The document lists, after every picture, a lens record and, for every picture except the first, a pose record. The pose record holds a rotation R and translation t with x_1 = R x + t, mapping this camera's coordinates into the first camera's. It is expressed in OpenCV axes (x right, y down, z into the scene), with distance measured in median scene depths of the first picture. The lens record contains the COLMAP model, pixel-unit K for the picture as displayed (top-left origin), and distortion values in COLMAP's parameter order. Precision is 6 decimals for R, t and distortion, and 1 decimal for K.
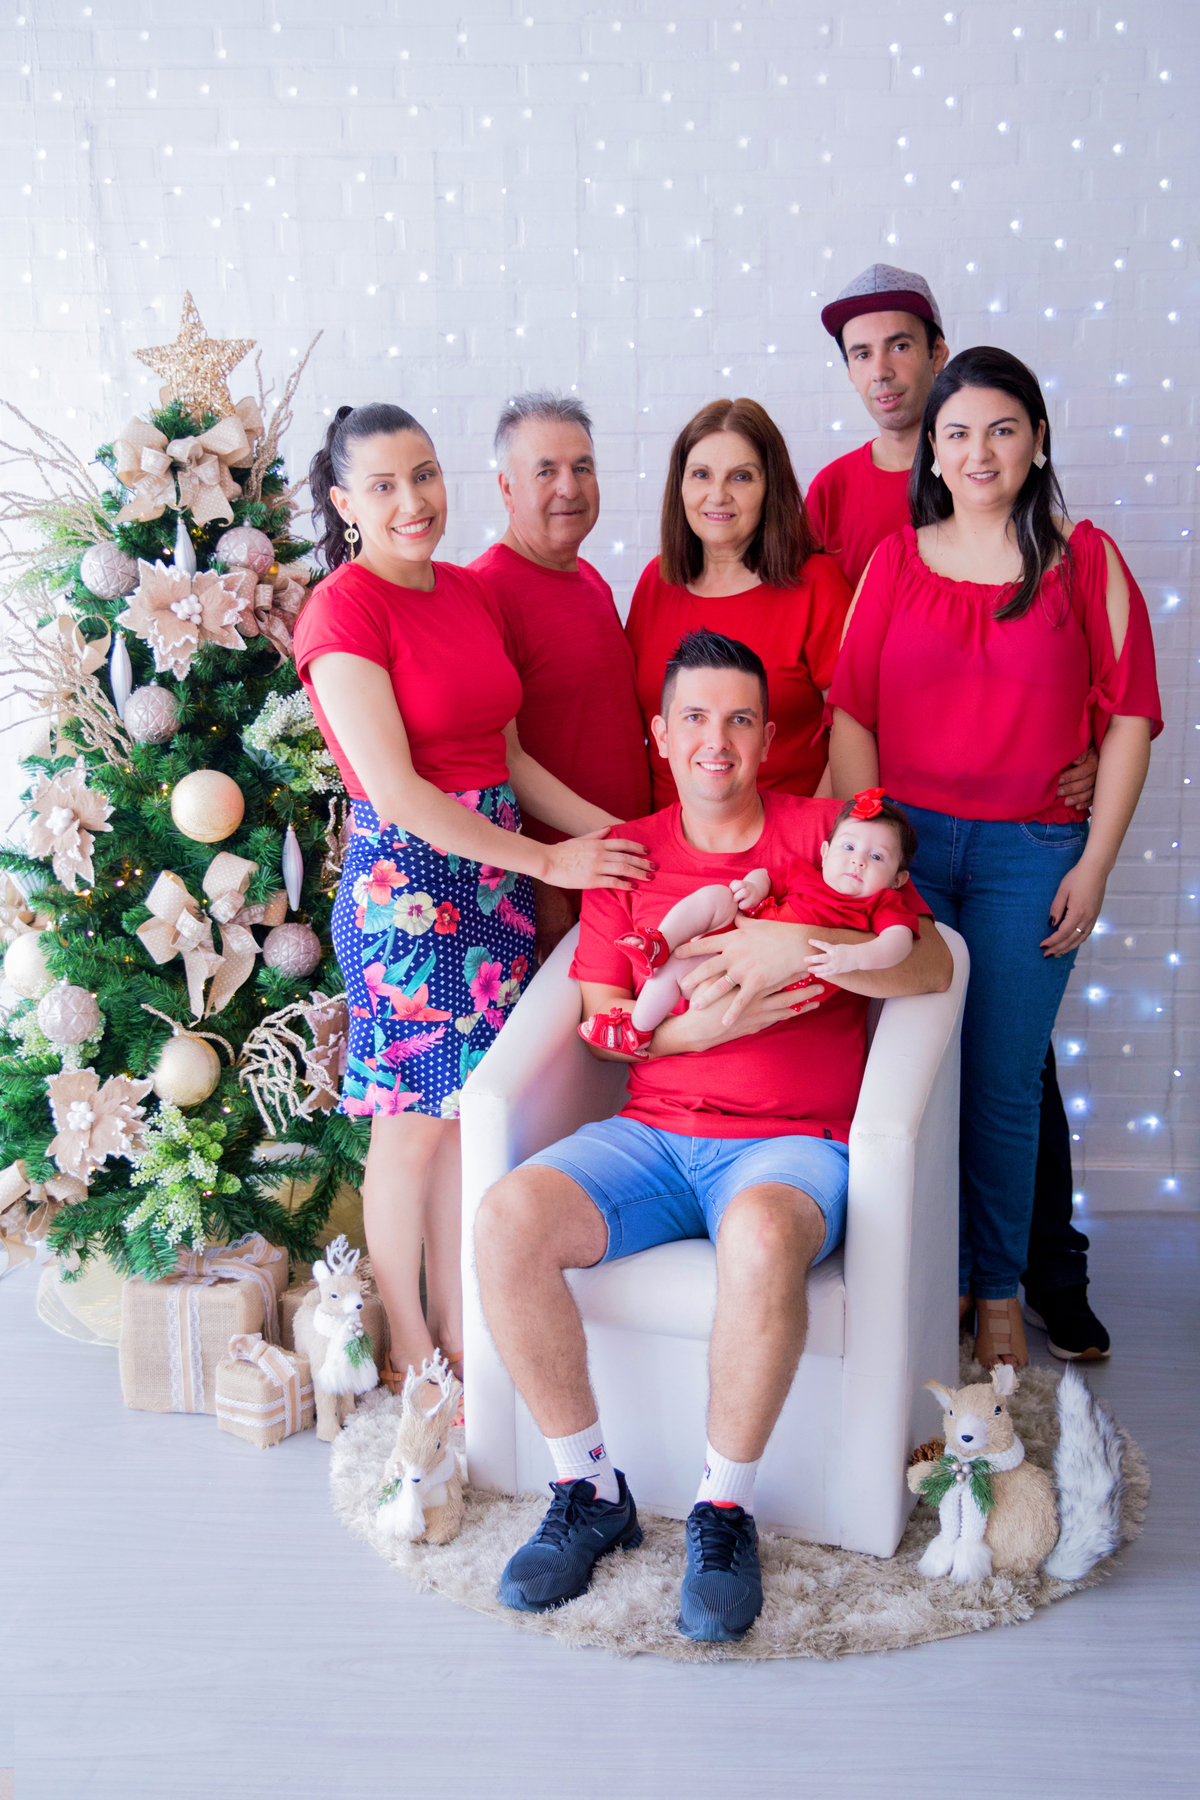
lens RADIAL K [[2132.1, 0, 604.0], [0, 2132.1, 916.6], [0, 0, 1]] dist [0.018092, 0.058322]
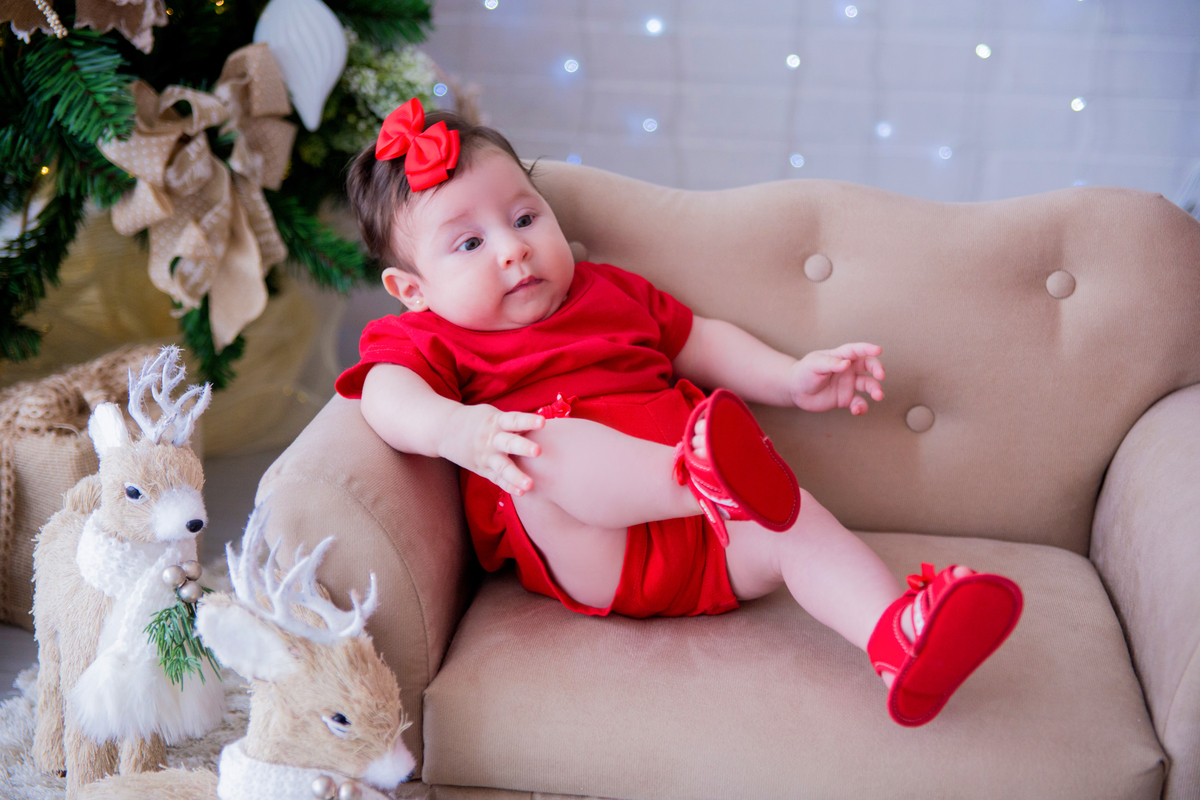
lens RADIAL K [[1993.1, 0, 600.0], [0, 1993.1, 400.0], [0, 0, 1]] dist [0.190281, -0.042642]
pose [[0.998856, 0.047090, -0.008267, 0.005347], [-0.045734, 0.991488, 0.121902, 0.110242], [0.013937, -0.121384, 0.992508, 0.540131]]
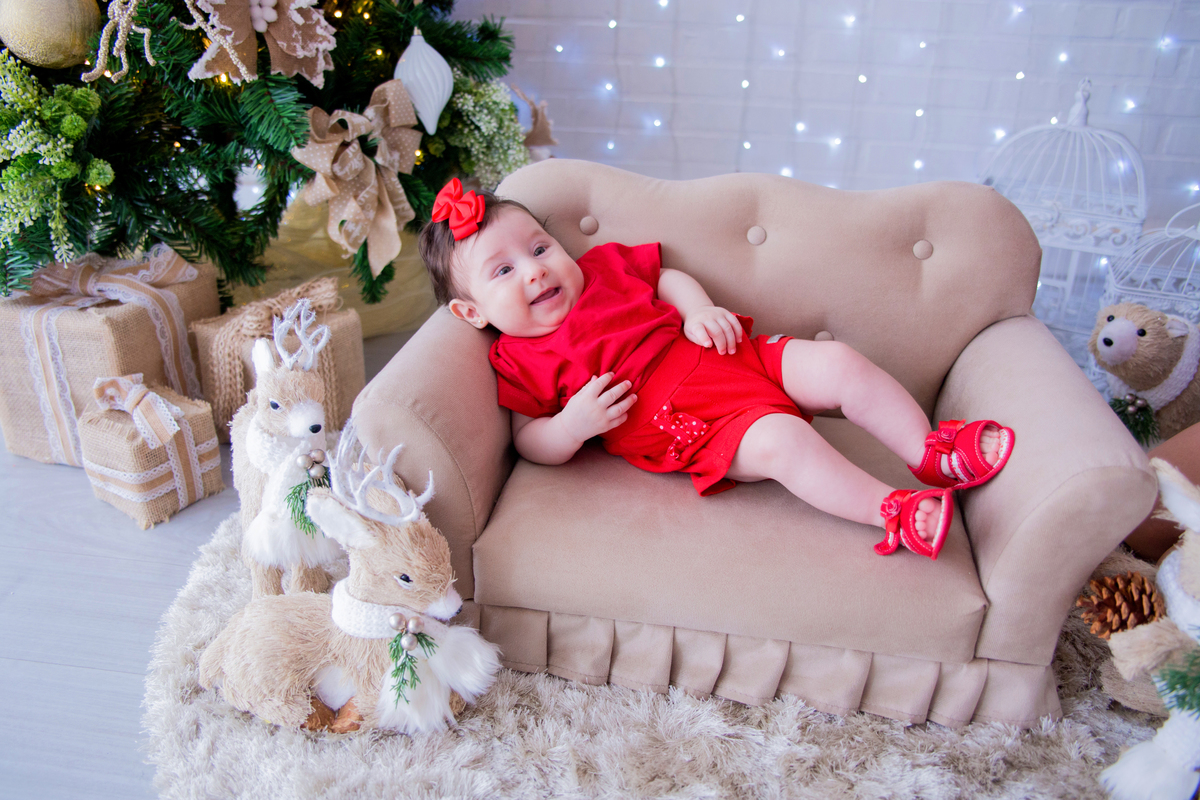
lens RADIAL K [[1029.0, 0, 591.4], [0, 1029.0, 415.2], [0, 0, 1]] dist [-0.071364, 0.010884]
pose [[0.997056, 0.054808, -0.053625, 0.015646], [-0.038198, 0.961421, 0.272414, 0.101931], [0.066487, -0.269564, 0.960684, 0.639281]]
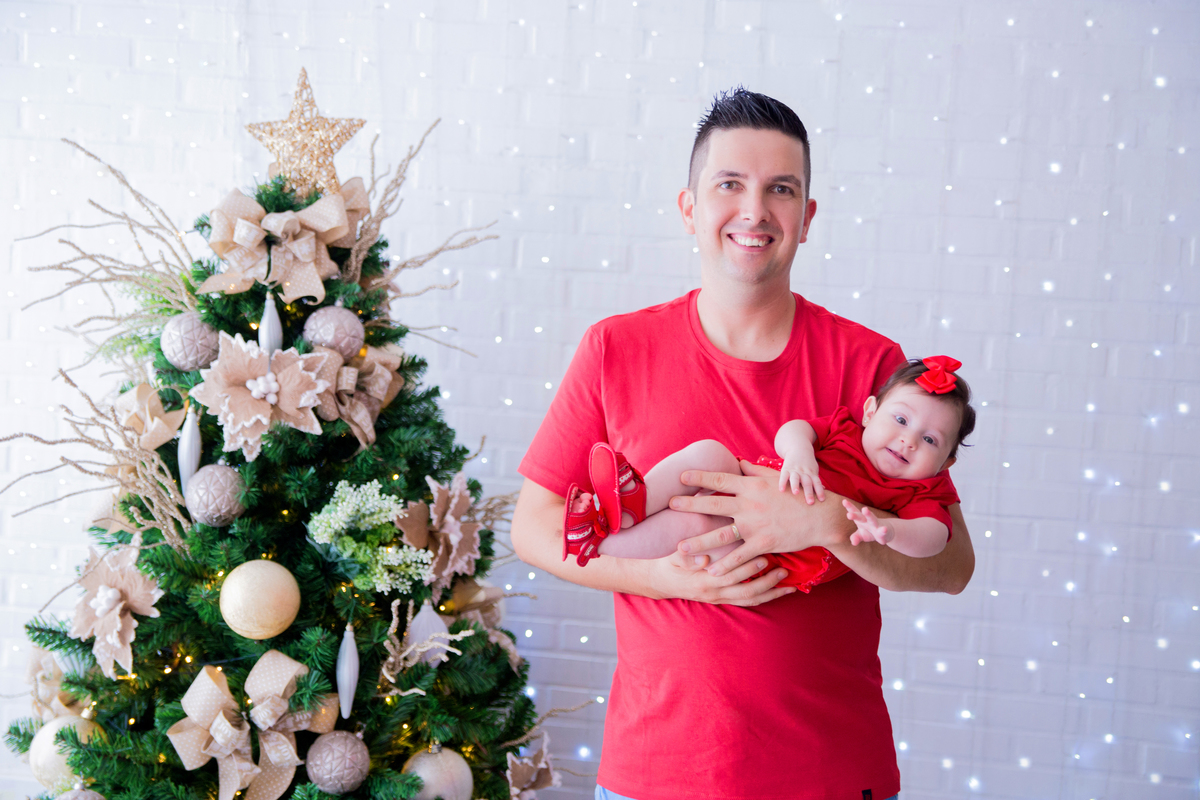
lens RADIAL K [[1634.1, 0, 597.7], [0, 1634.1, 404.0], [0, 0, 1]] dist [0.074848, 0.099541]
pose [[0.995412, 0.072215, -0.062775, -0.001725], [-0.079924, 0.988220, -0.130514, -0.053549], [0.052610, 0.134932, 0.989457, 0.288534]]
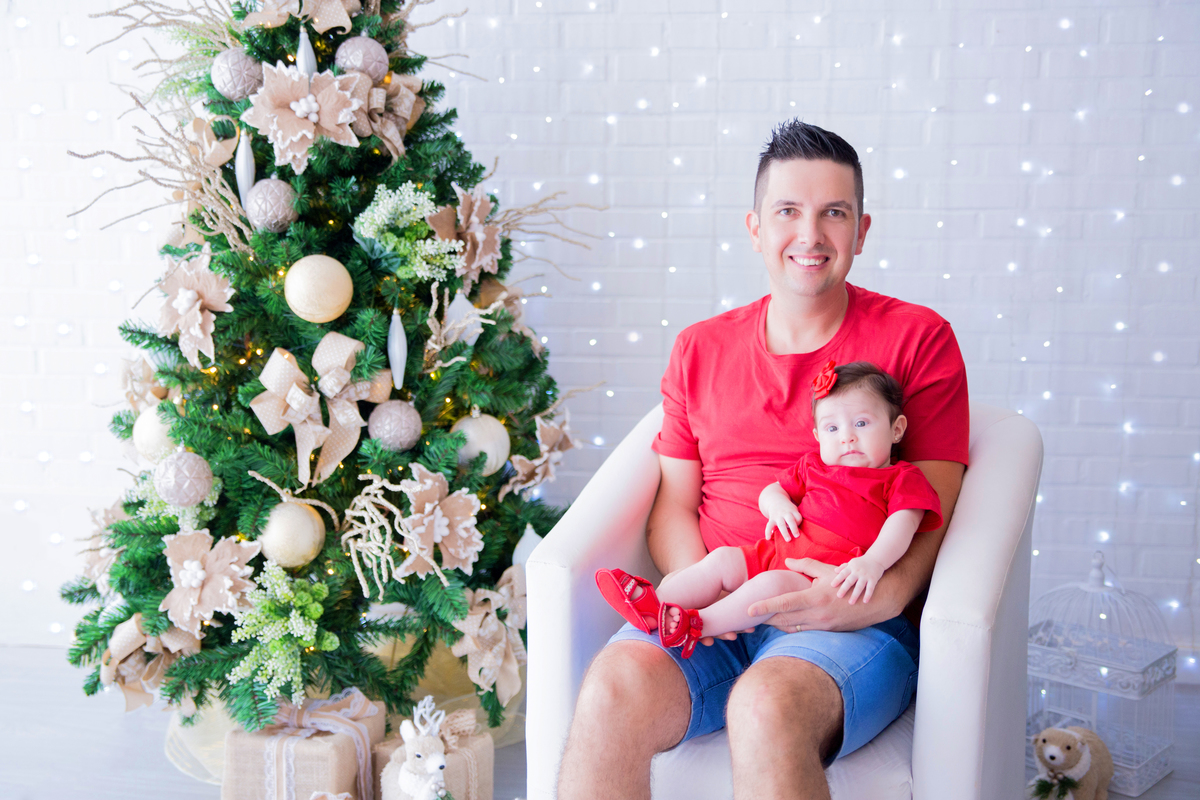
lens RADIAL K [[1519.5, 0, 600.0], [0, 1519.5, 400.0], [0, 0, 1]] dist [0.036941, 0.090198]
pose [[0.998717, 0.020880, -0.046145, -0.007103], [-0.021958, 0.999495, -0.022967, 0.018564], [0.045642, 0.023950, 0.998671, 0.236494]]
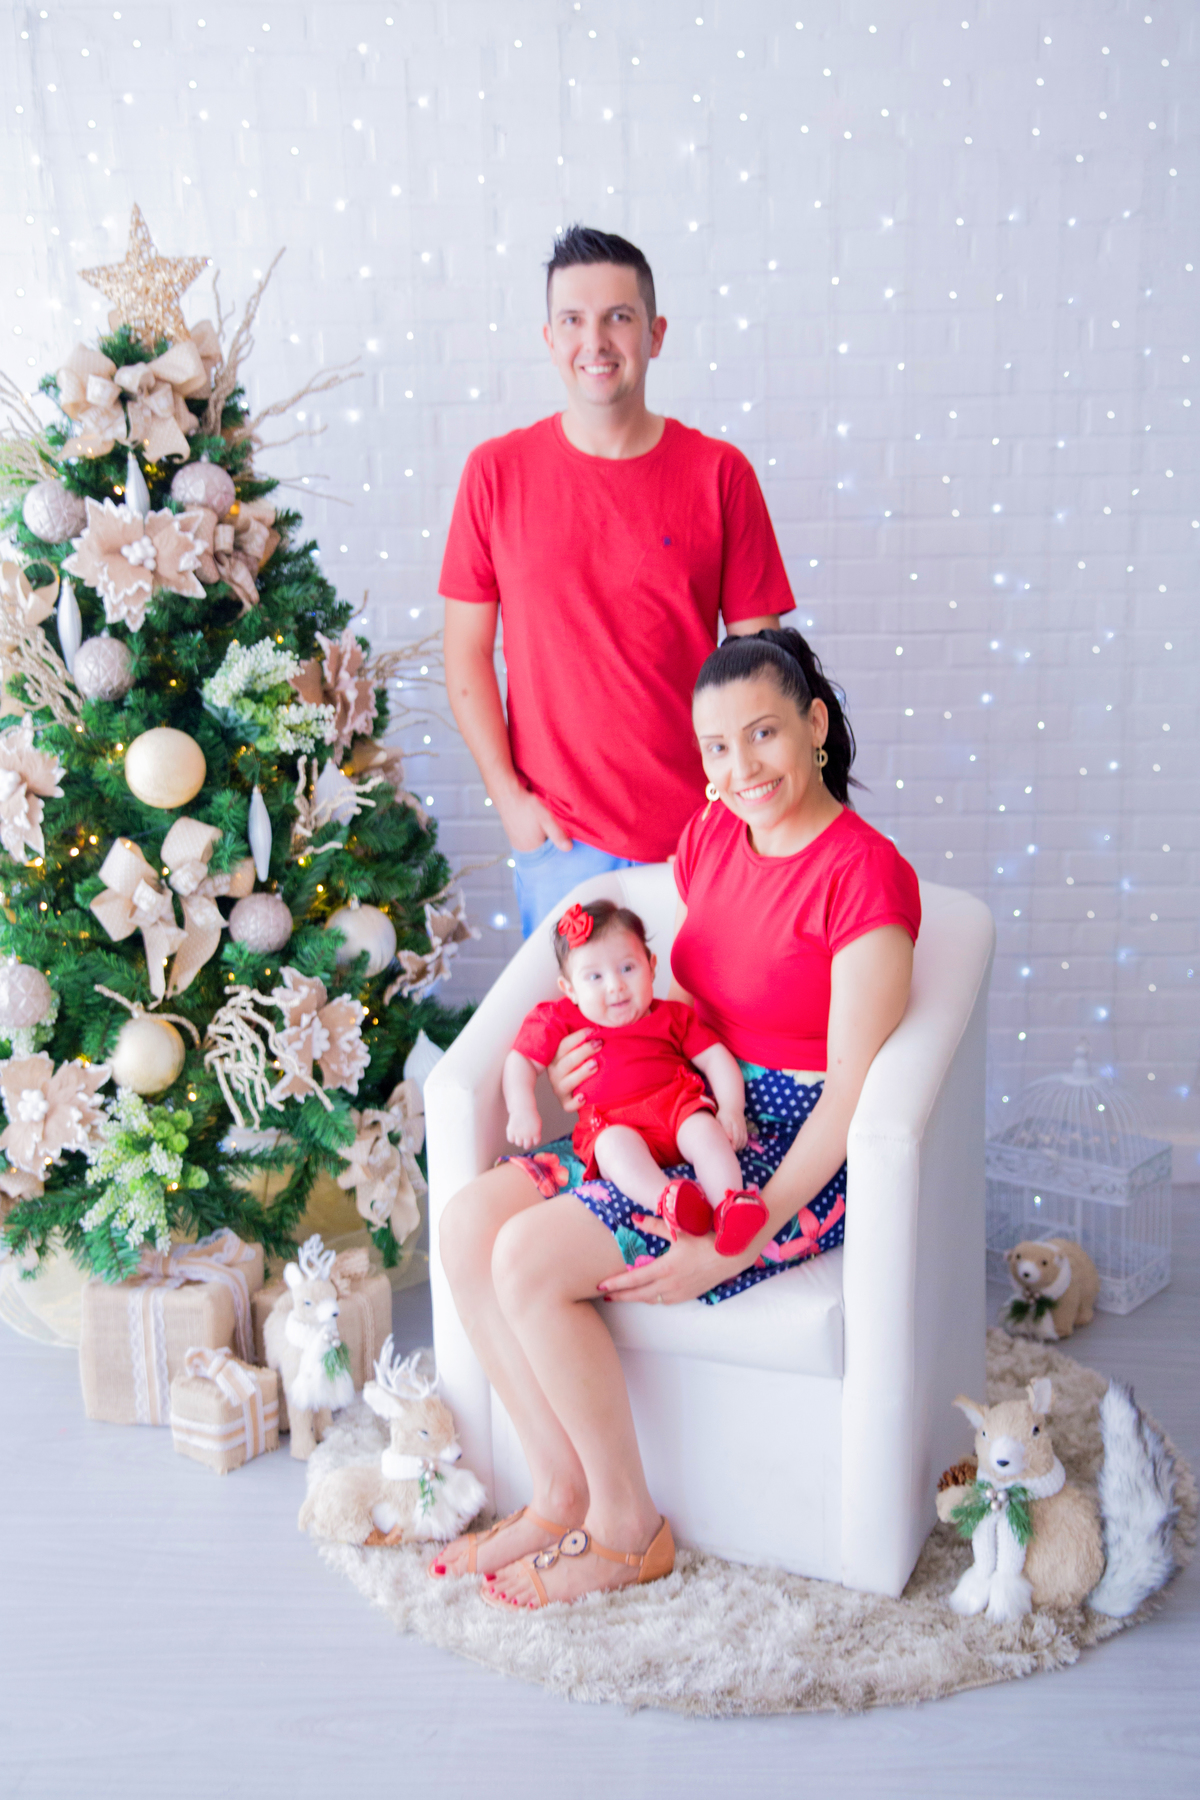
lens RADIAL K [[2122.4, 0, 608.0], [0, 2122.4, 922.6], [0, 0, 1]] dist [0.019208, 0.054225]
pose [[0.999938, -0.010573, 0.003363, 0.001108], [0.010469, 0.999508, 0.029562, -0.010203], [-0.003674, -0.029525, 0.999557, 0.080752]]
